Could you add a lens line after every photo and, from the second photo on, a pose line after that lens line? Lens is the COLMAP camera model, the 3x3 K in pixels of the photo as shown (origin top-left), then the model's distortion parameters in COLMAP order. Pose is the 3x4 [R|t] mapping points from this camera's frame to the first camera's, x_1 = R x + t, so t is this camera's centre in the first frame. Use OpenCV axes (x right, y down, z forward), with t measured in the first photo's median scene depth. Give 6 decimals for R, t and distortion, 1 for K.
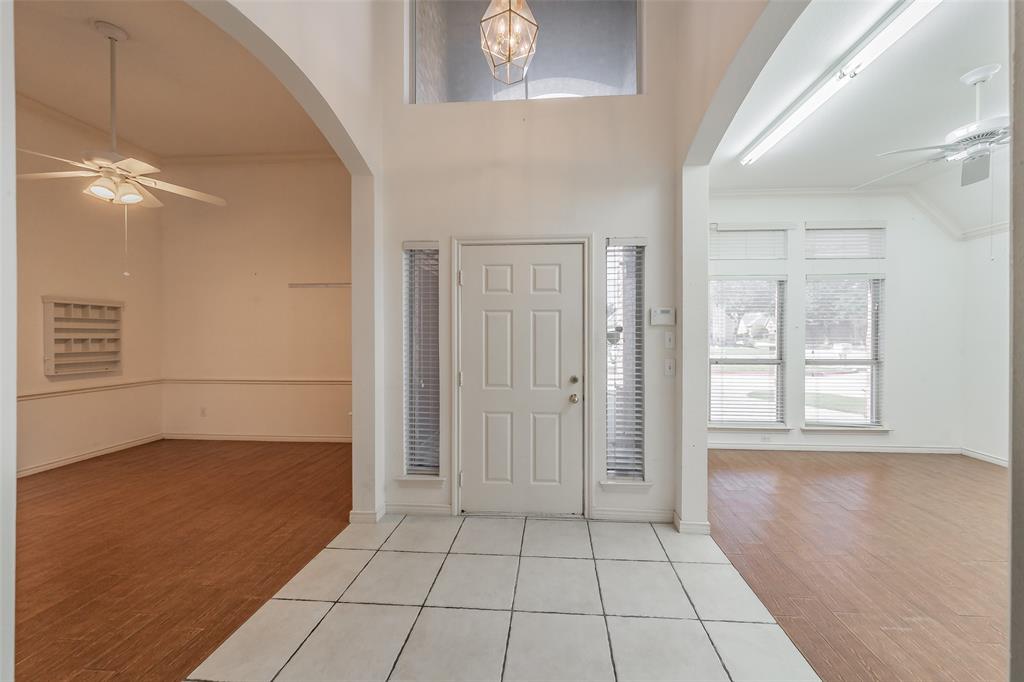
lens RADIAL K [[362.1, 0, 536.6], [0, 362.1, 335.8], [0, 0, 1]] dist [-0.006335, -0.000097]
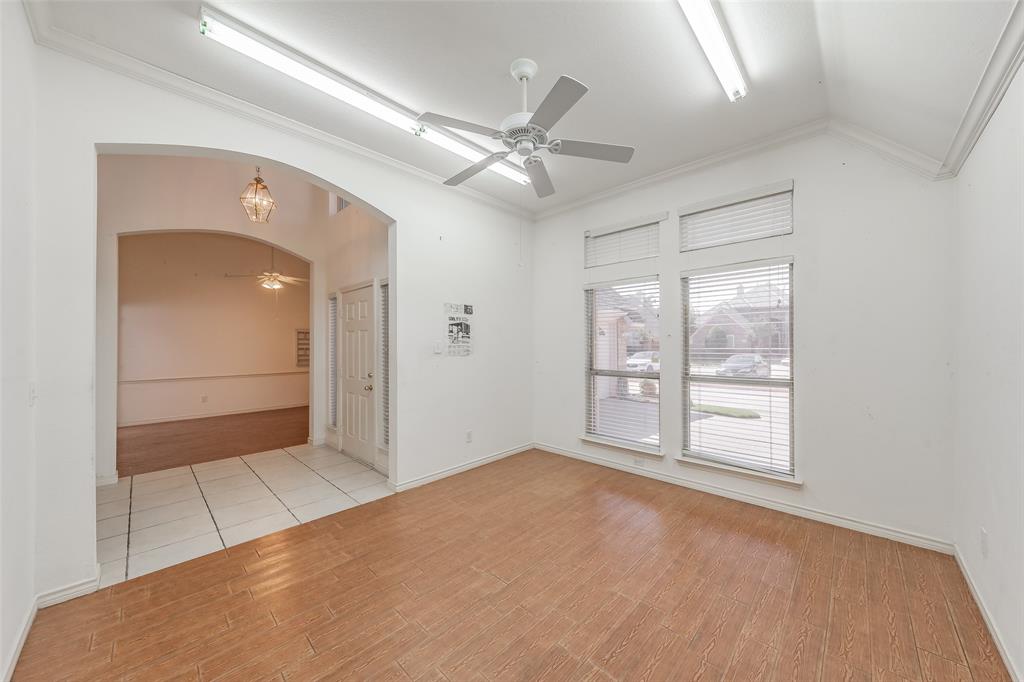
lens RADIAL K [[362.1, 0, 525.1], [0, 362.1, 338.9], [0, 0, 1]] dist [-0.006335, -0.000097]
pose [[0.774472, -0.014447, -0.632443, 0.983310], [0.003495, 0.999822, -0.018558, -0.001040], [0.632598, 0.012163, 0.774384, 0.139595]]
